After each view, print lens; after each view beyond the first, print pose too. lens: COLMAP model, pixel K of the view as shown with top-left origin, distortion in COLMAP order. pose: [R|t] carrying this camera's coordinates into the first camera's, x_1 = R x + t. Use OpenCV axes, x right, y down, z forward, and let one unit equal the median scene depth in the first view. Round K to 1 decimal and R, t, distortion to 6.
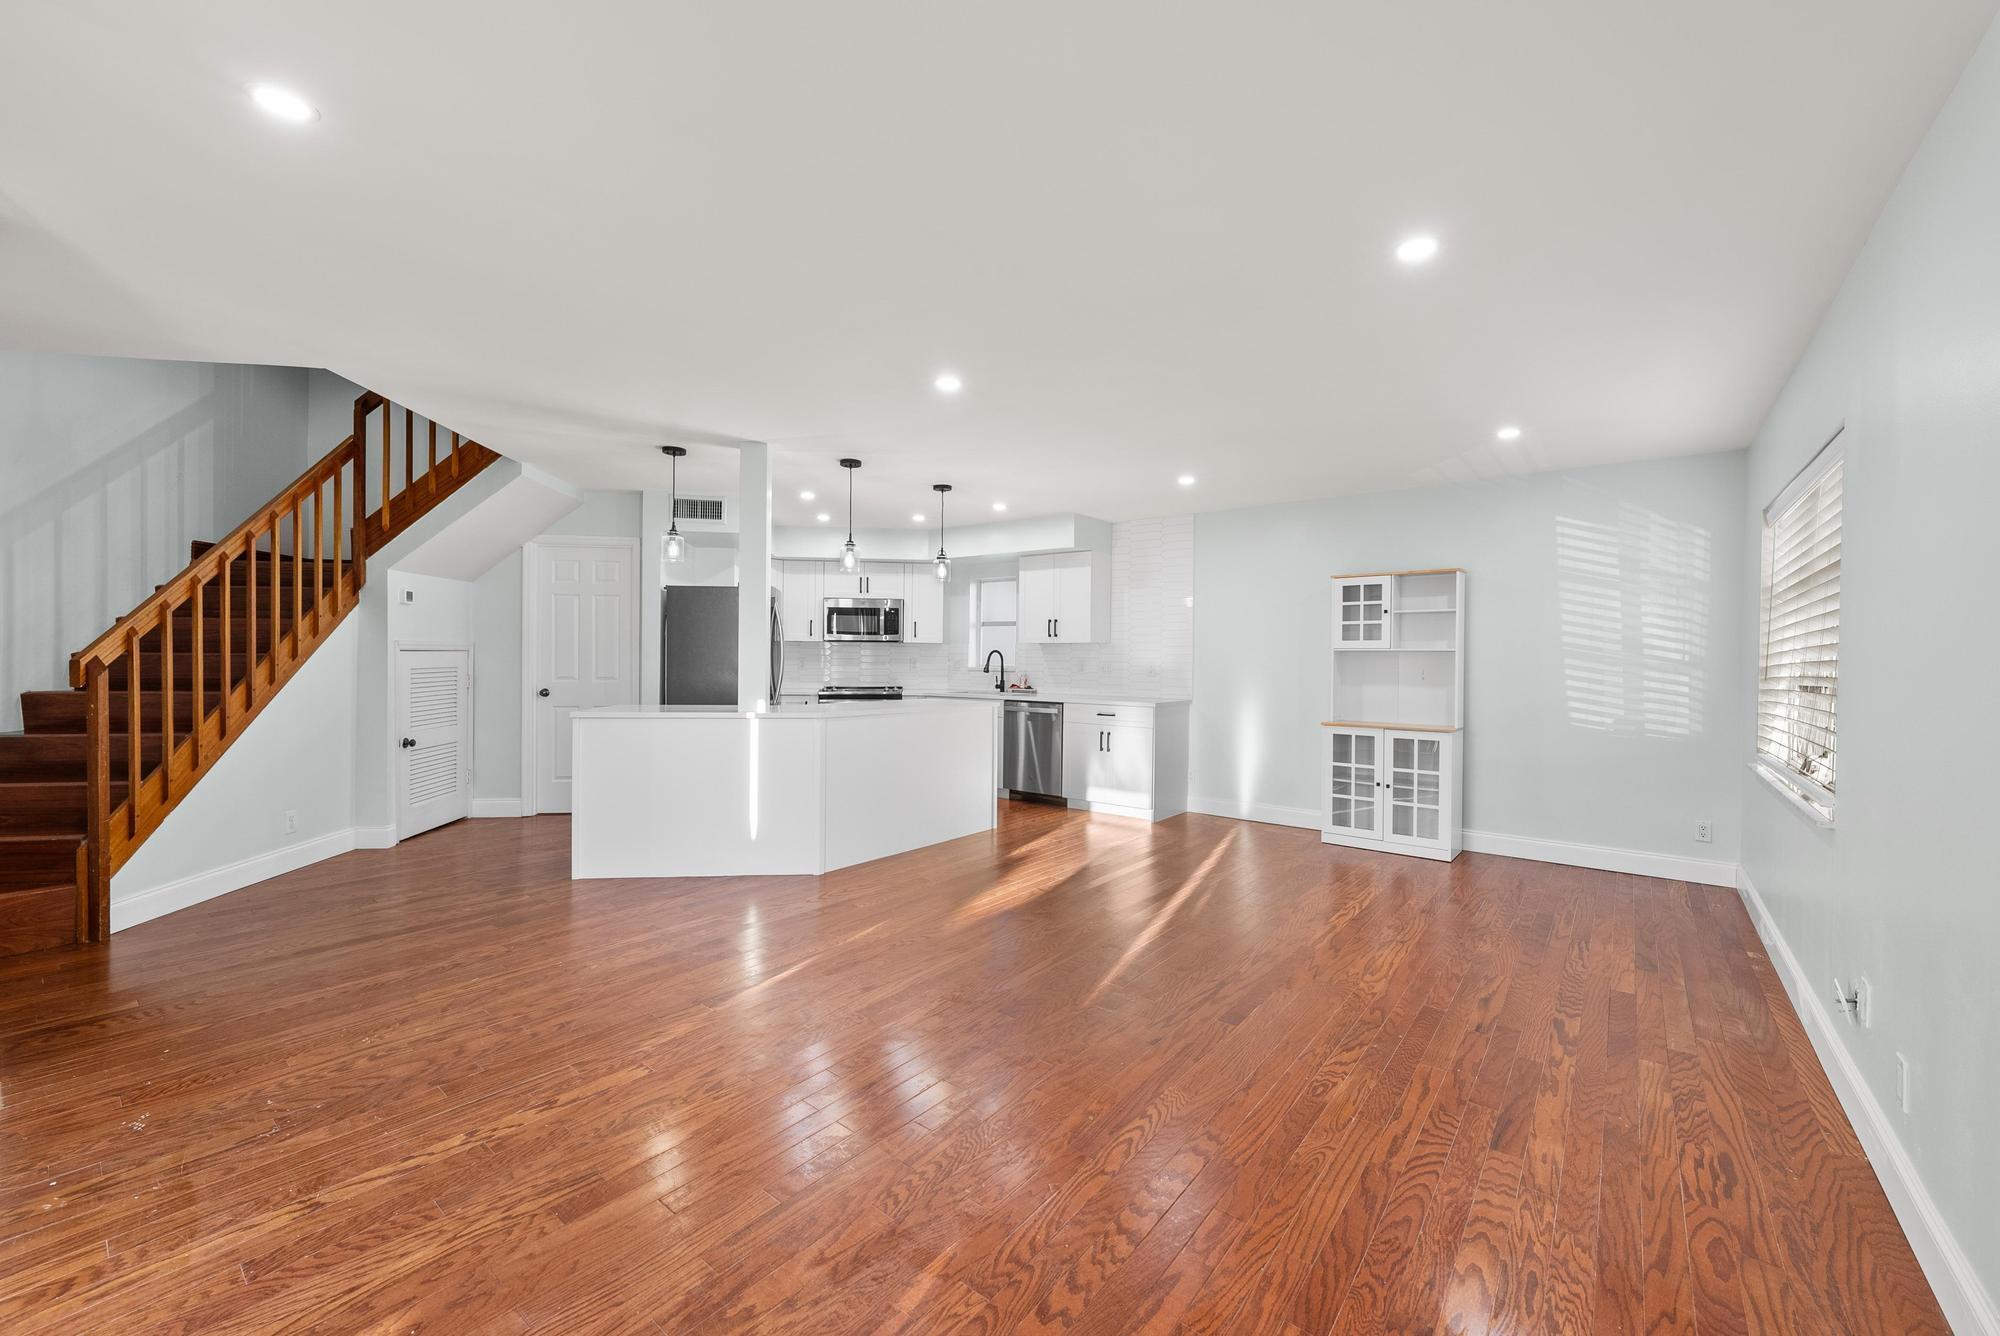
lens RADIAL K [[777.4, 0, 1007.3], [0, 777.4, 658.0], [0, 0, 1]] dist [-0.002498, 0.000472]
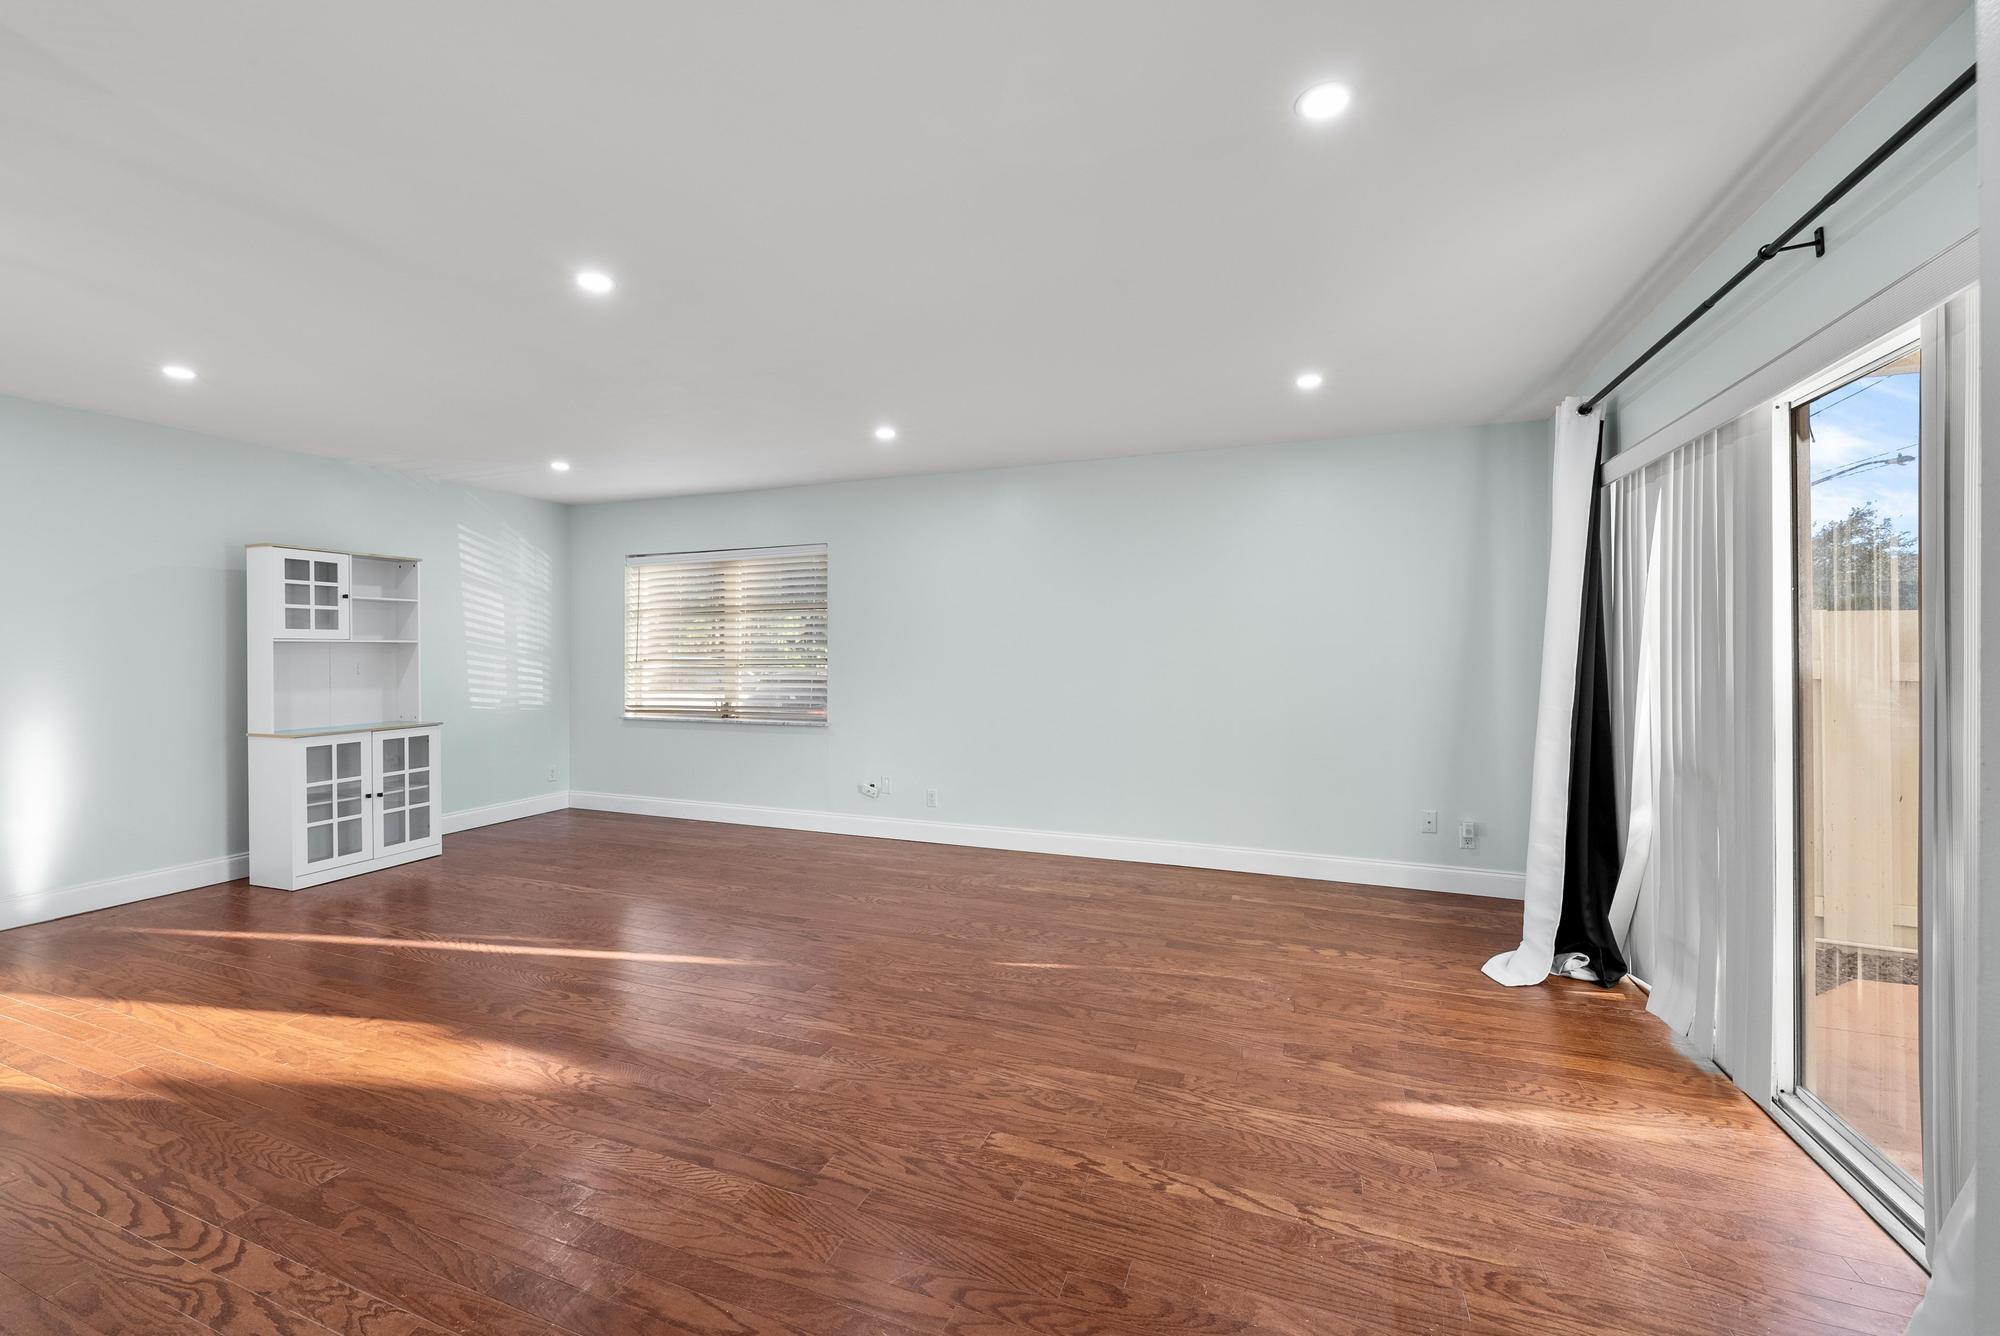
lens RADIAL K [[779.1, 0, 1012.2], [0, 779.1, 652.4], [0, 0, 1]] dist [-0.003179, -0.000325]
pose [[-0.308485, -0.010989, 0.951166, -0.612261], [-0.002783, 0.999939, 0.010650, -0.008929], [-0.951225, 0.000638, -0.308497, 0.591409]]
